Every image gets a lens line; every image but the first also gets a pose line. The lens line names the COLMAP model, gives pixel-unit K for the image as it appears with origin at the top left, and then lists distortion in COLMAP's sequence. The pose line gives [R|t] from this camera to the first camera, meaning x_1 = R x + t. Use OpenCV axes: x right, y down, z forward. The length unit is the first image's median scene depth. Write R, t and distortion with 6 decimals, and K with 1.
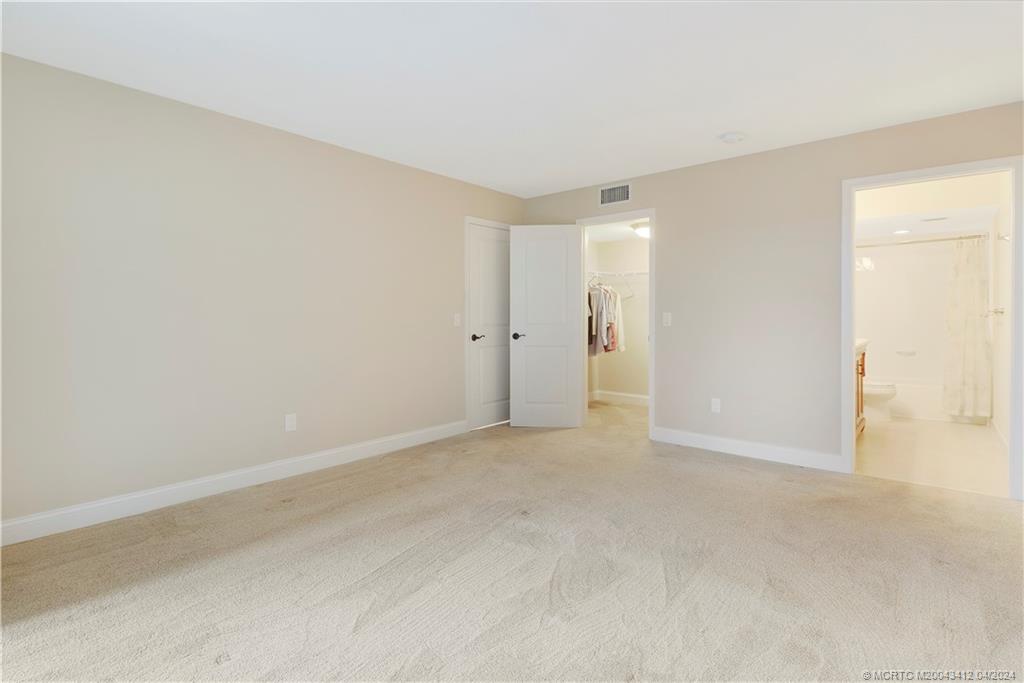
lens RADIAL K [[484.3, 0, 516.5], [0, 484.3, 332.3], [0, 0, 1]] dist [-0.004631, -0.006552]
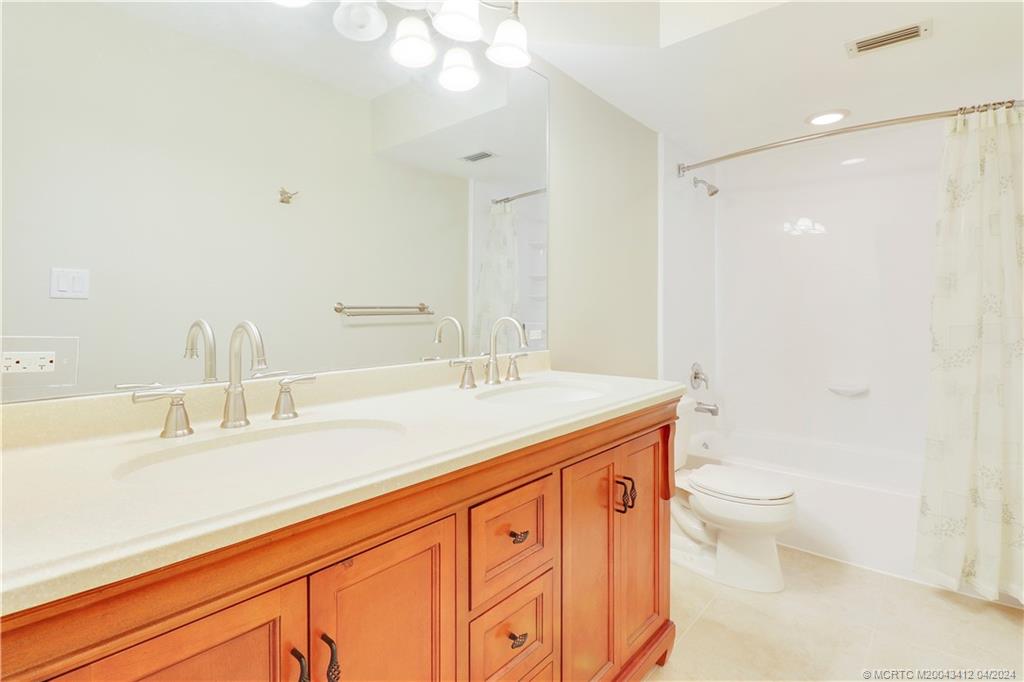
lens RADIAL K [[484.3, 0, 518.7], [0, 484.3, 338.3], [0, 0, 1]] dist [-0.004631, -0.006552]
pose [[0.999970, -0.006674, 0.003903, 0.650036], [0.006653, 0.999964, 0.005296, -0.019411], [-0.003938, -0.005270, 0.999978, 0.707574]]
